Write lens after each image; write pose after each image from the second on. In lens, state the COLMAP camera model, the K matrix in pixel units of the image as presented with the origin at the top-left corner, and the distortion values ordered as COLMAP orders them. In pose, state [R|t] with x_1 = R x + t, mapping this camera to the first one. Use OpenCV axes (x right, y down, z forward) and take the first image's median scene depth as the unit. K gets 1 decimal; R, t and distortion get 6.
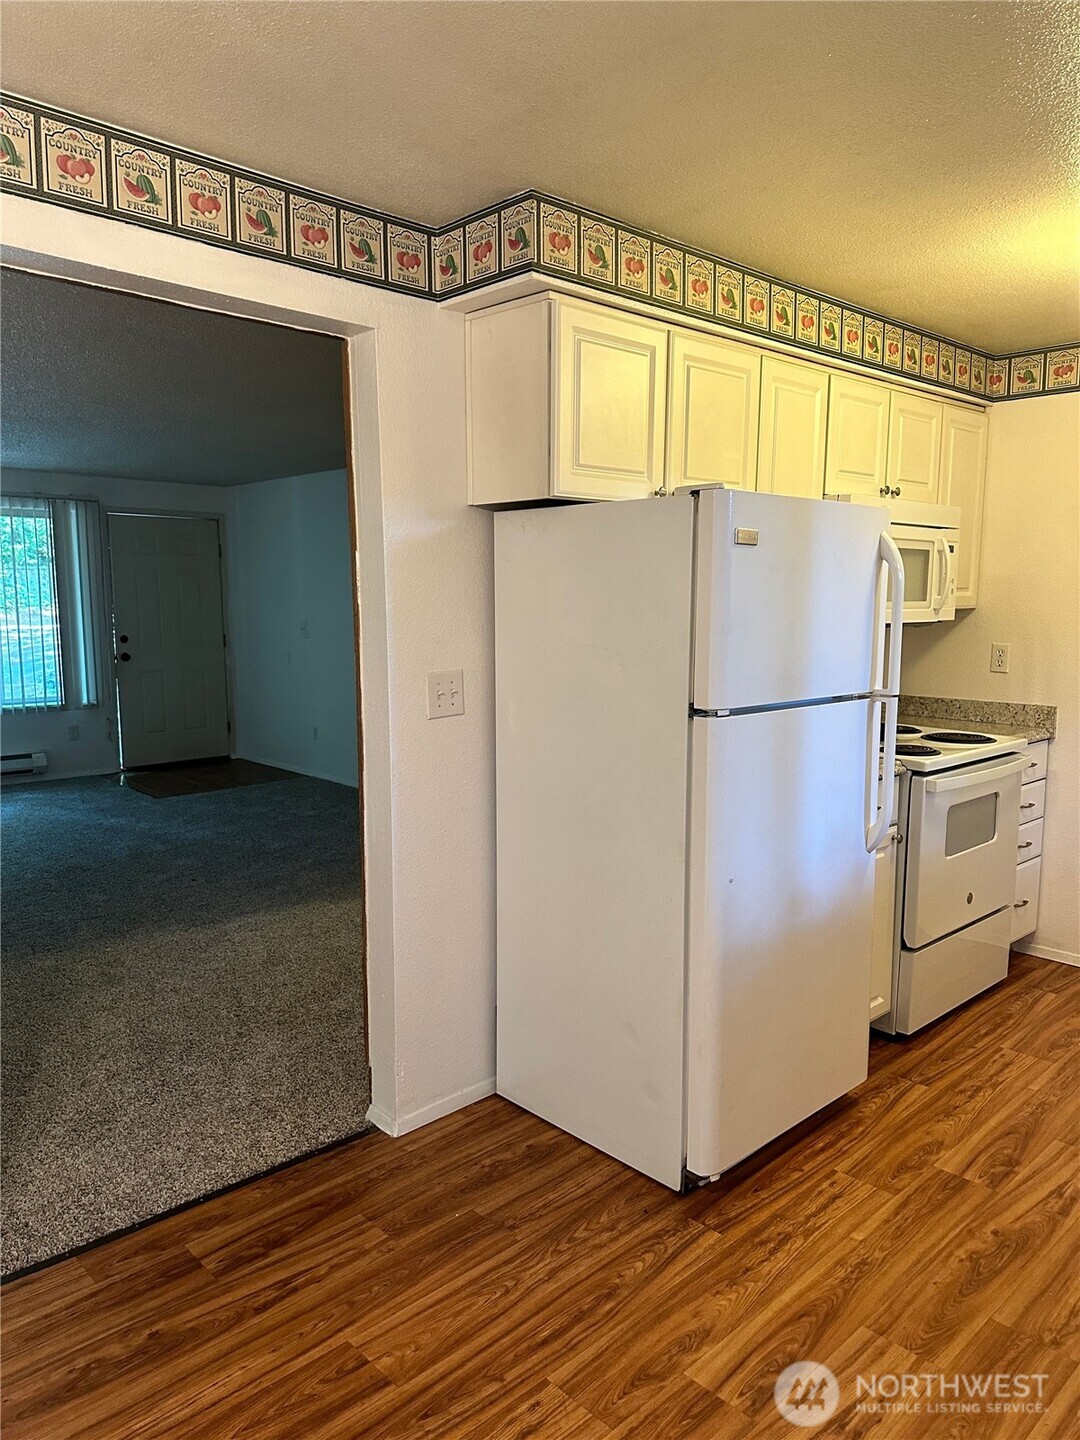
lens RADIAL K [[1025.6, 0, 540.0], [0, 1025.6, 720.0], [0, 0, 1]] dist [0.003456, -0.006542]
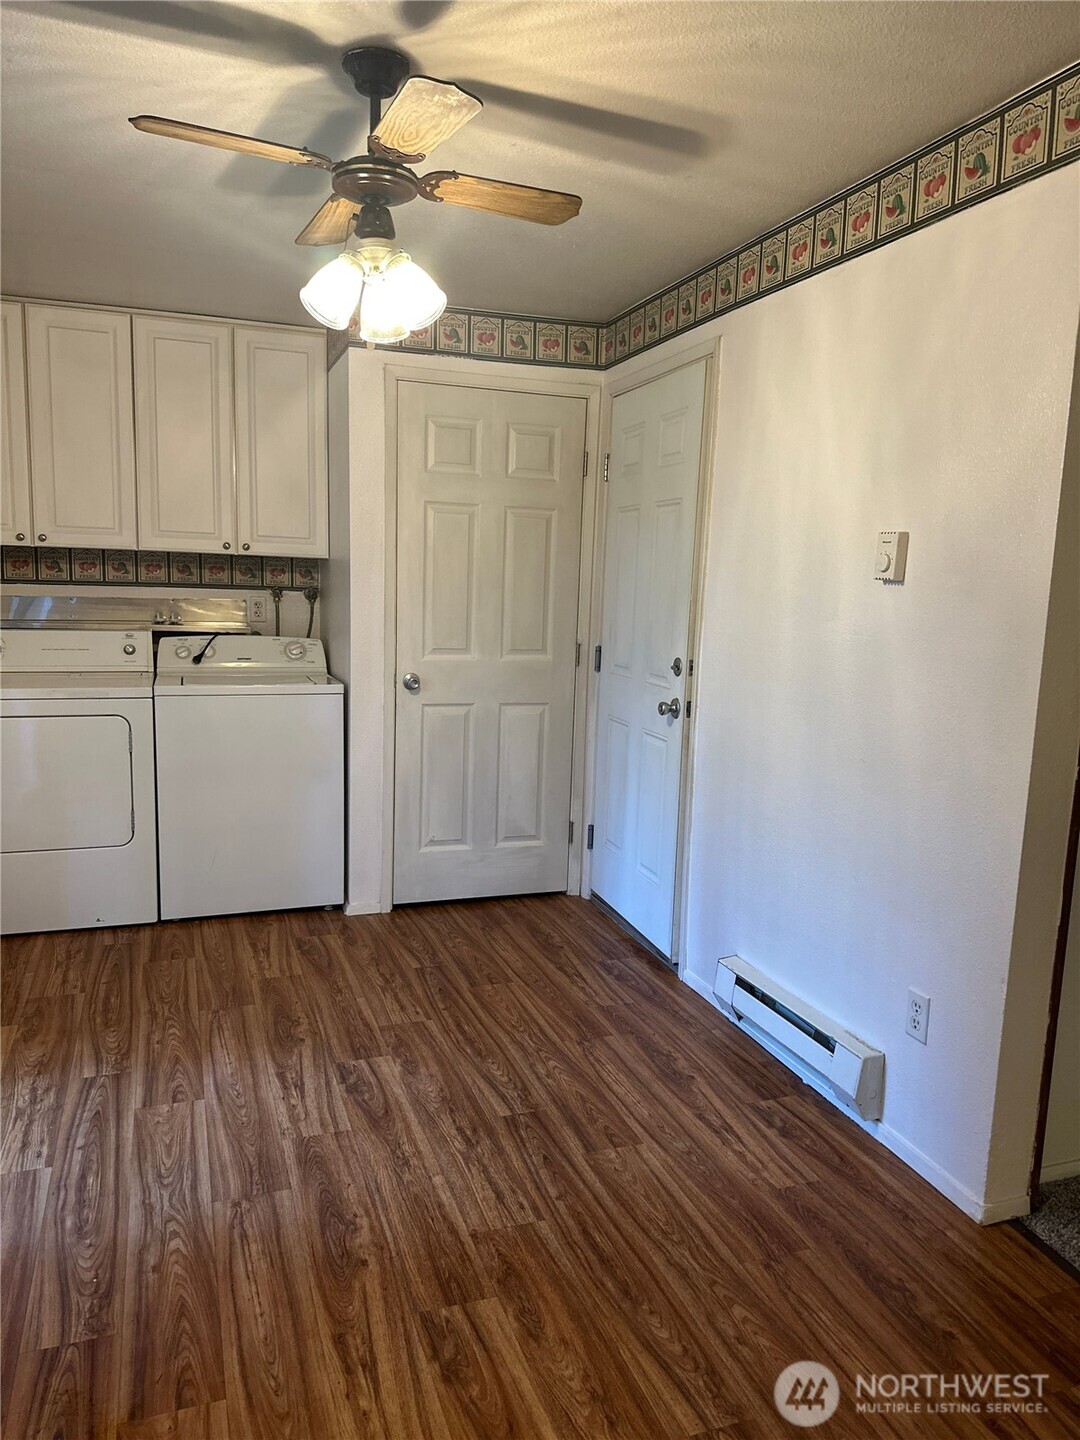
lens RADIAL K [[1025.6, 0, 540.0], [0, 1025.6, 720.0], [0, 0, 1]] dist [0.003456, -0.006542]
pose [[-0.401952, 0.124263, -0.907190, 0.953779], [-0.151145, 0.968154, 0.199582, -0.126196], [0.903100, 0.217339, -0.370370, 1.155972]]
